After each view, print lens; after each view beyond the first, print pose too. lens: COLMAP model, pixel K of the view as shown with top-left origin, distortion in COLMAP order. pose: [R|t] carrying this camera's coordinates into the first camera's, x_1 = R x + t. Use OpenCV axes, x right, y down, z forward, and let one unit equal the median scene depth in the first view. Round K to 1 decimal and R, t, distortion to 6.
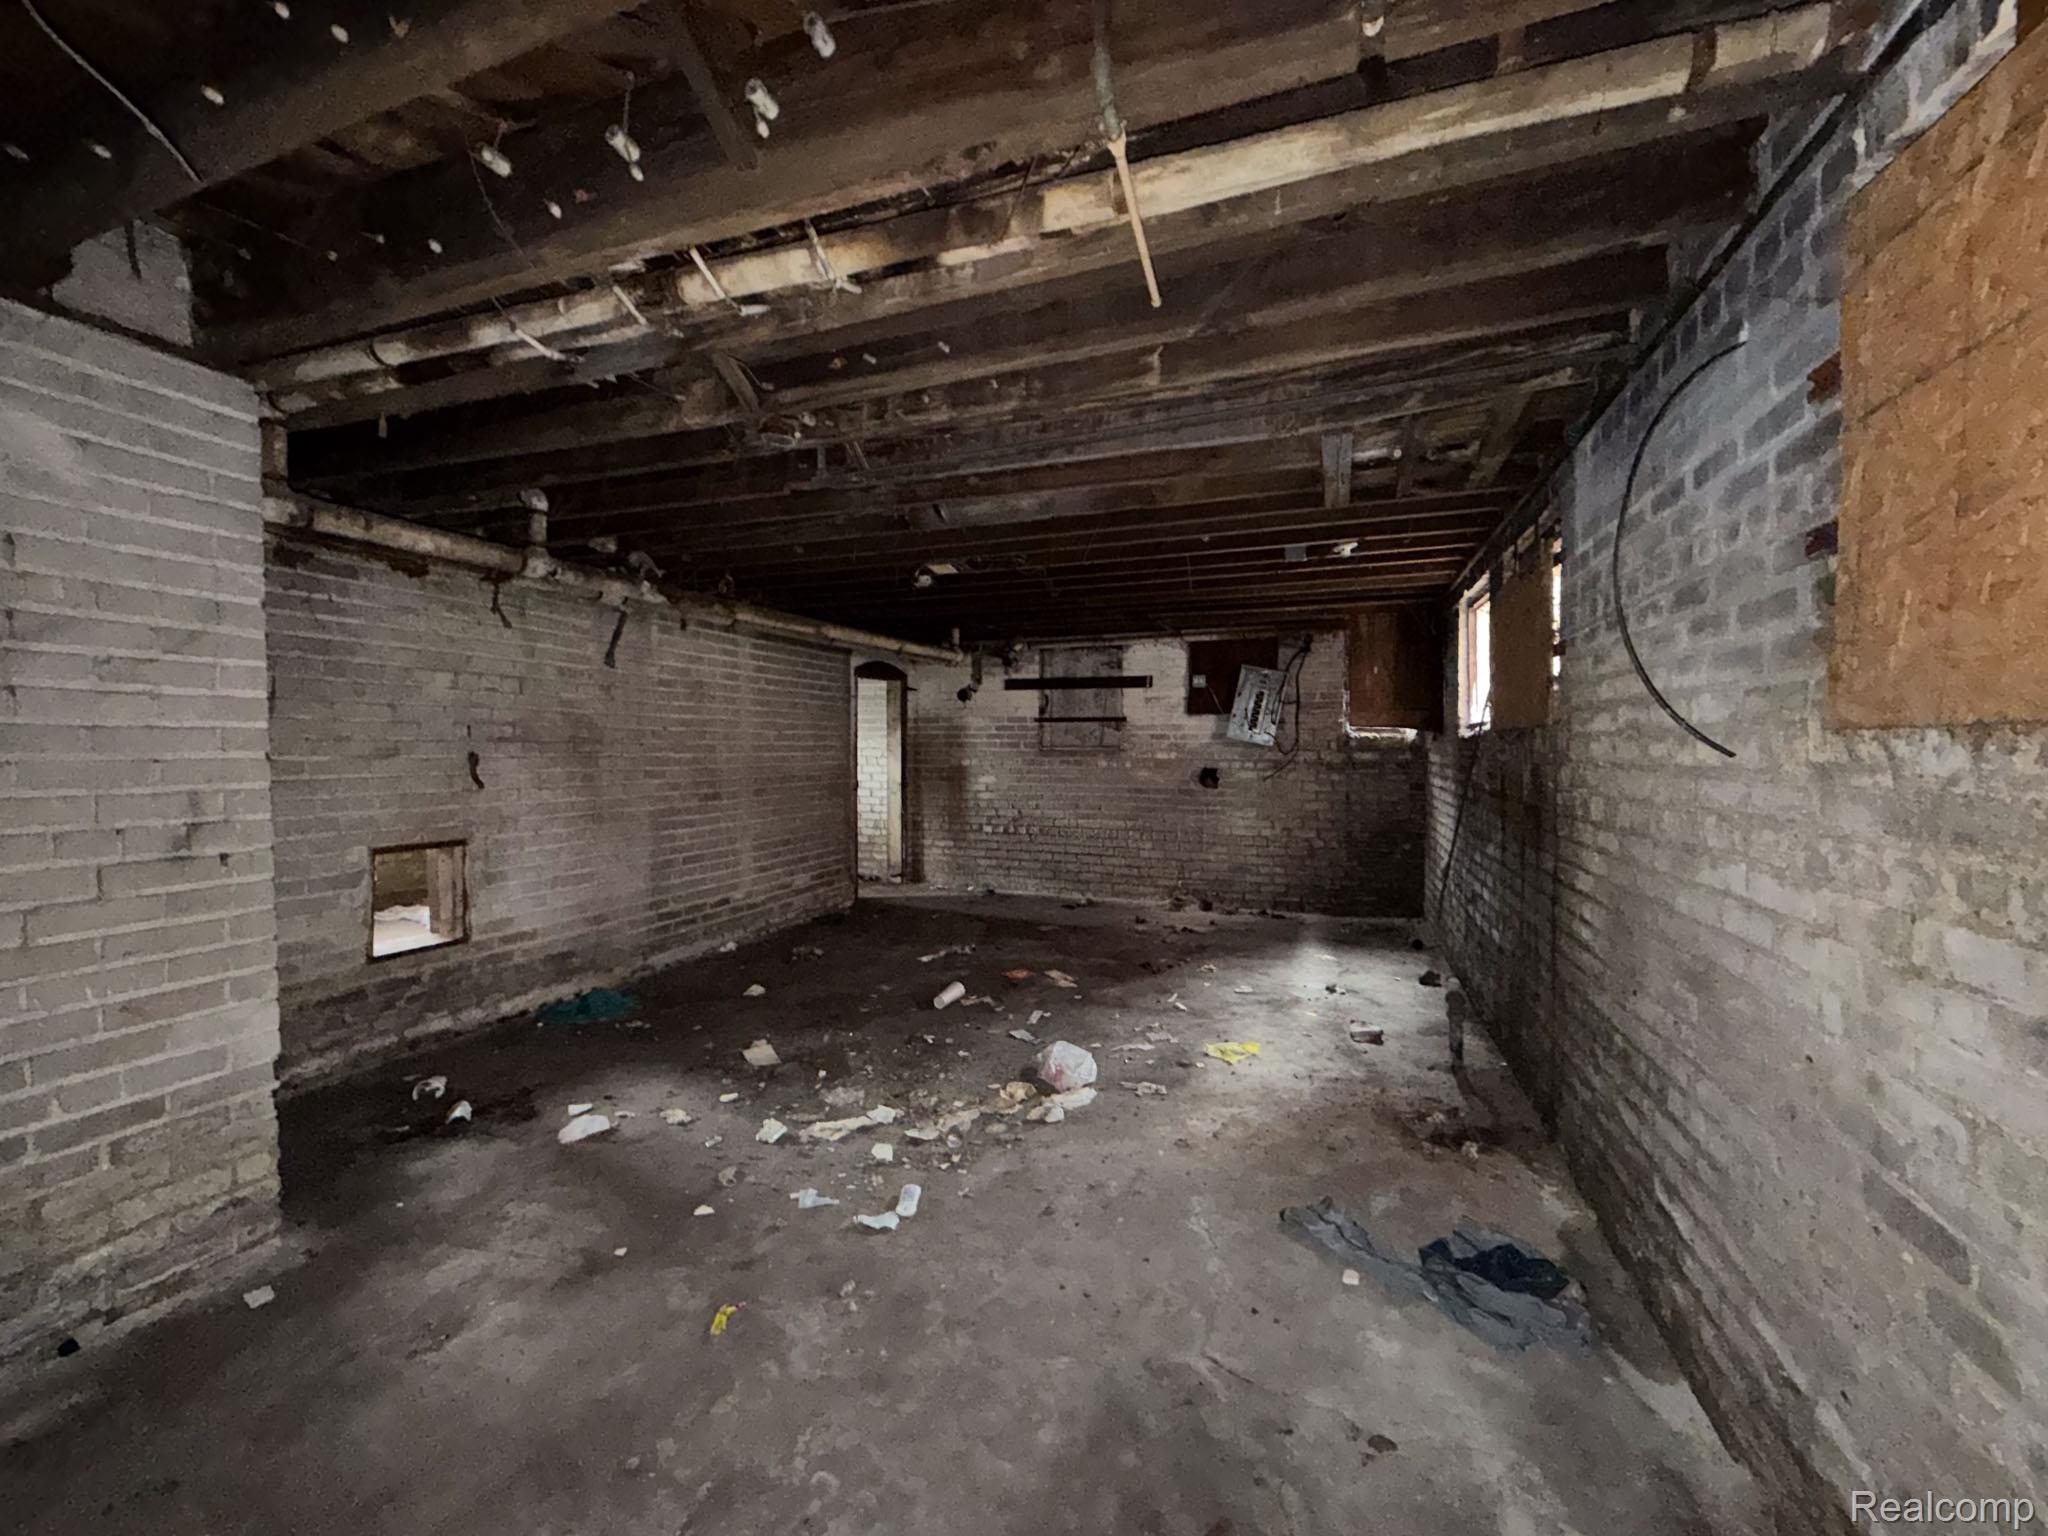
lens RADIAL K [[811.8, 0, 1023.8], [0, 811.8, 765.2], [0, 0, 1]] dist [-0.002796, -0.000554]
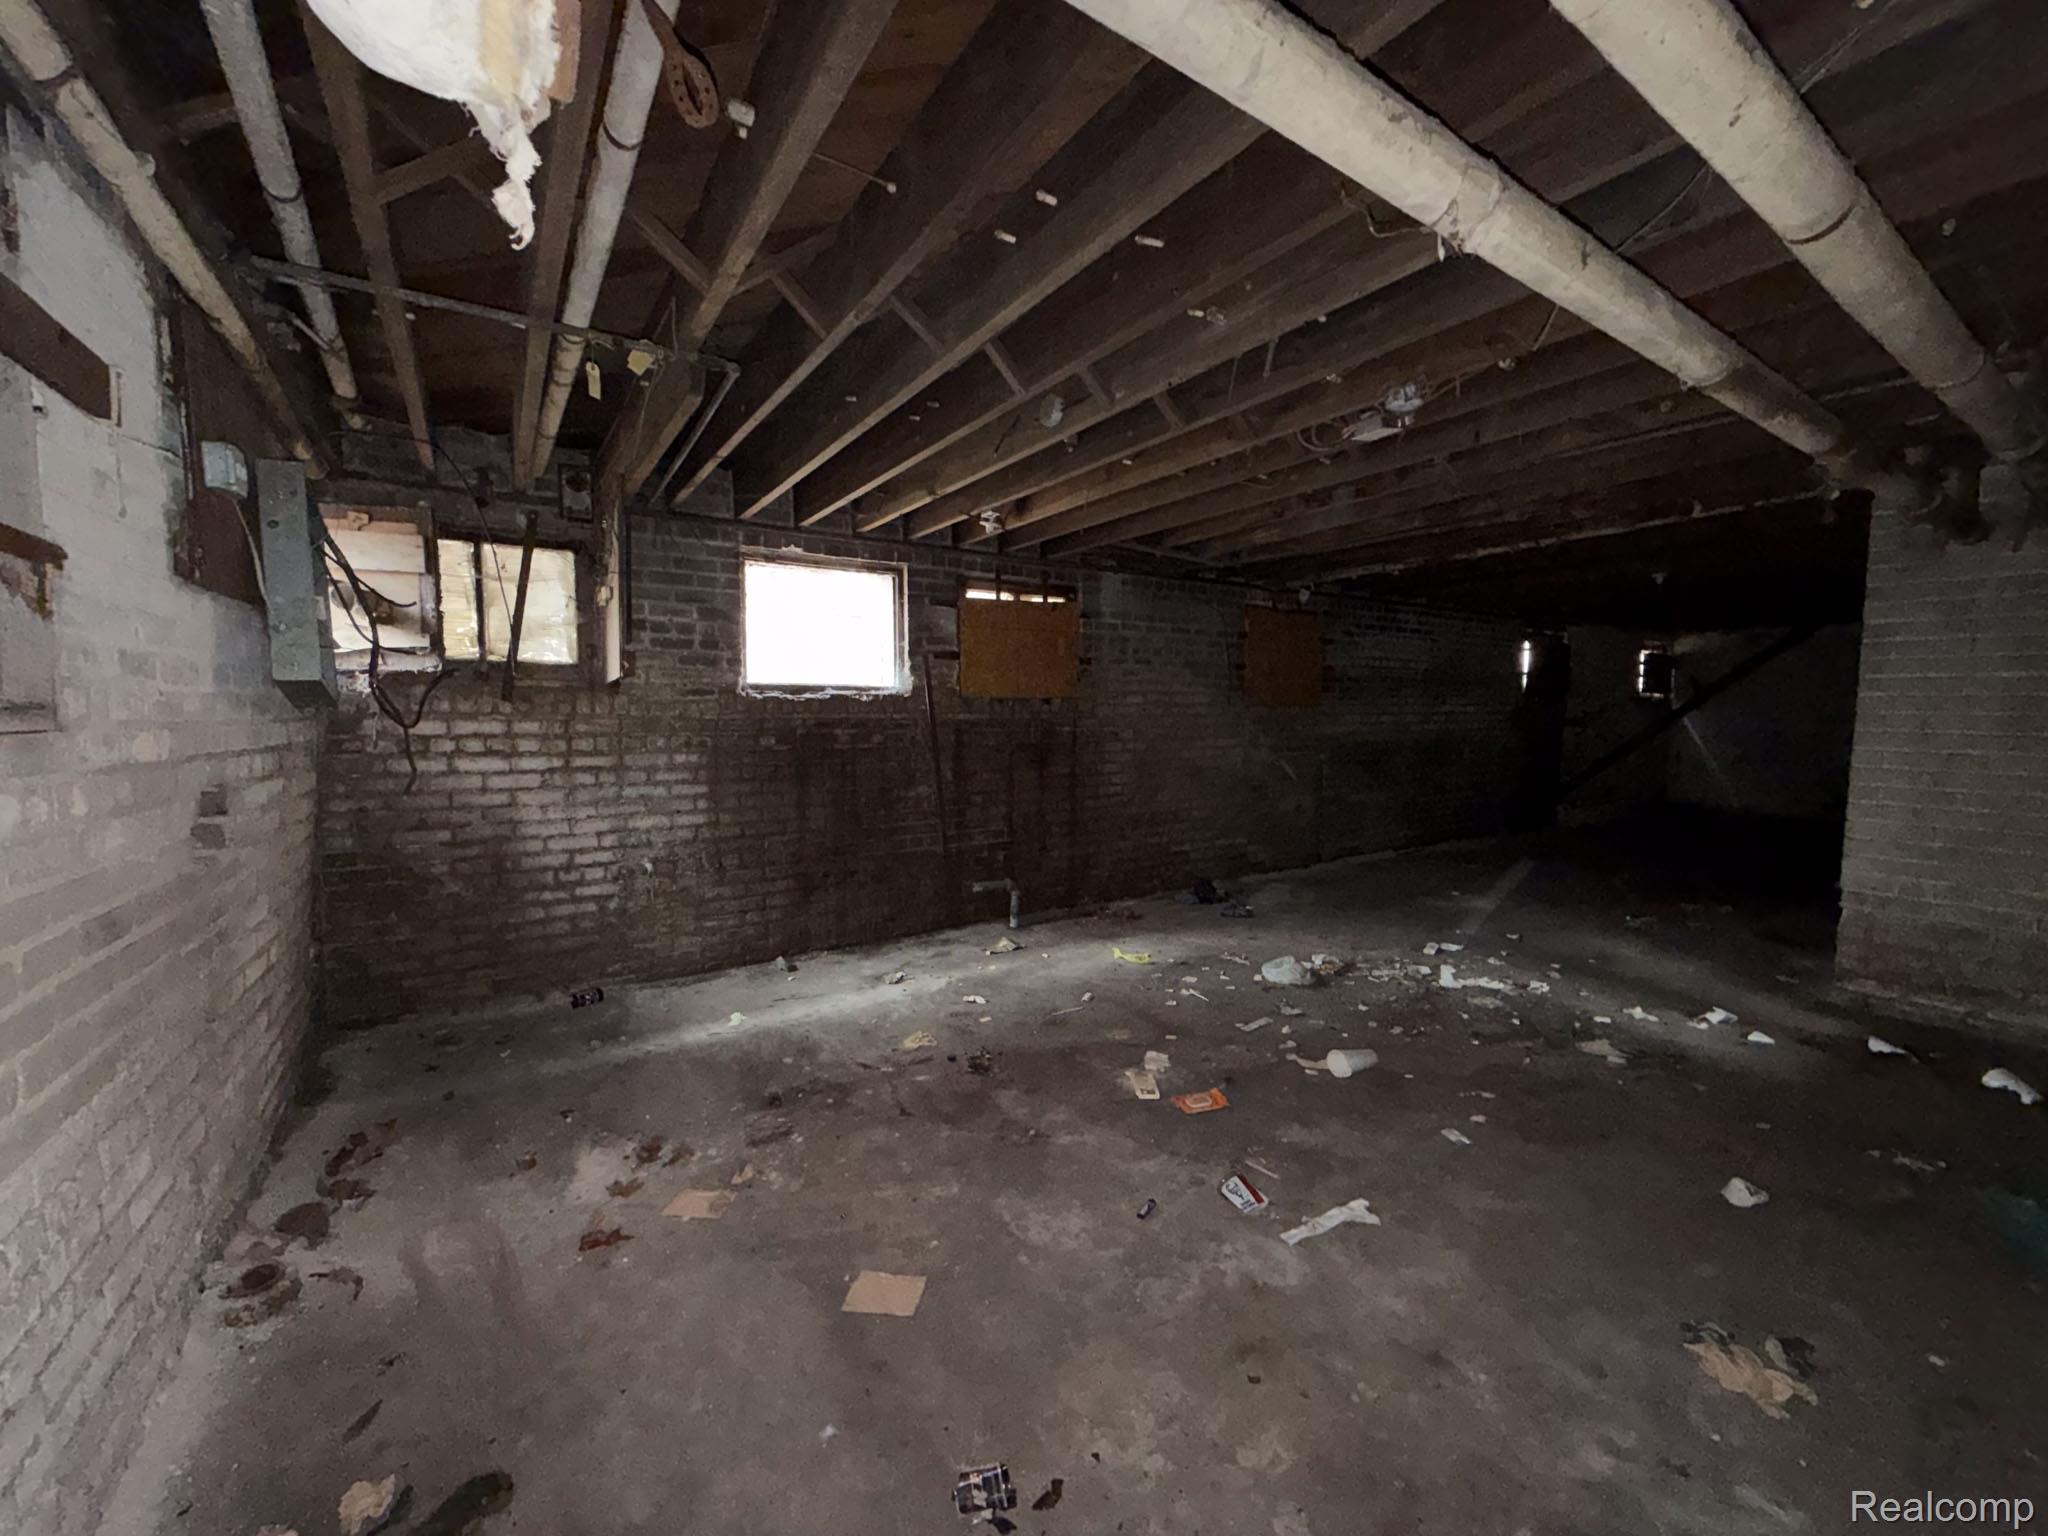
lens RADIAL K [[811.8, 0, 1022.4], [0, 811.8, 767.9], [0, 0, 1]] dist [-0.002796, -0.000554]
pose [[-0.804867, -0.042733, 0.591914, -0.333150], [0.014529, 0.995686, 0.091640, -0.049132], [-0.593277, 0.082357, -0.800774, 2.132600]]
